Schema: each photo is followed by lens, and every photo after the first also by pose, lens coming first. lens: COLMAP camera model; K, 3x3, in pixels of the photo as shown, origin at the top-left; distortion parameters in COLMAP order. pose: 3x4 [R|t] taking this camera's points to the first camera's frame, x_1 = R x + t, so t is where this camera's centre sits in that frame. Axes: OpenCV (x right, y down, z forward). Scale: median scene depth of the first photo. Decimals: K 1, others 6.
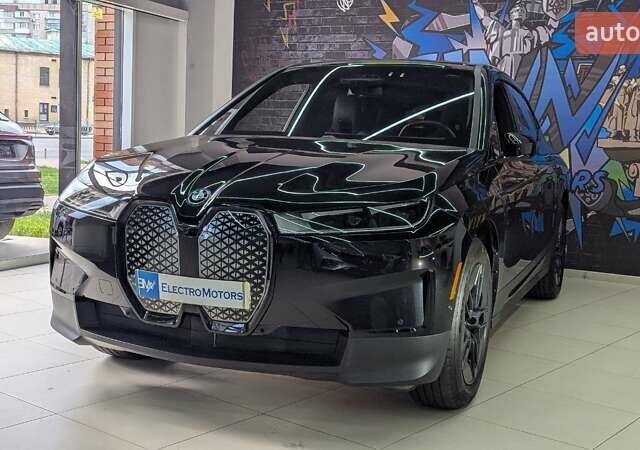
lens RADIAL K [[864.5, 0, 325.8], [0, 864.5, 213.9], [0, 0, 1]] dist [0.115137, -0.311605]
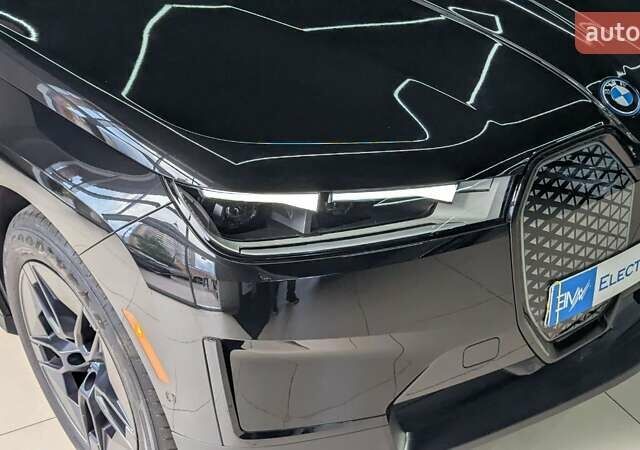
lens RADIAL K [[1149.2, 0, 320.0], [0, 1149.2, 225.0], [0, 0, 1]] dist [0.189604, -0.592198]
pose [[0.480188, -0.493872, 0.724921, -0.761554], [0.220291, 0.867847, 0.445323, -0.296719], [-0.849053, -0.054145, 0.525525, 0.780415]]
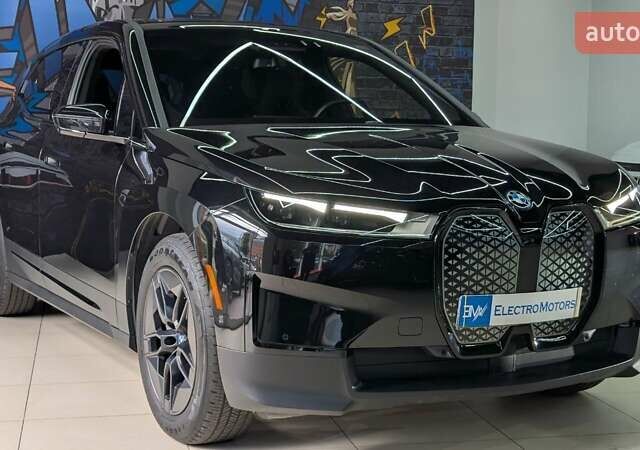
lens RADIAL K [[1152.1, 0, 327.1], [0, 1152.1, 223.1], [0, 0, 1]] dist [0.164904, -0.410929]
pose [[0.630503, -0.105059, 0.769044, -1.147263], [0.086357, 0.994141, 0.065009, -0.087099], [-0.771368, 0.025424, 0.635881, 0.412314]]
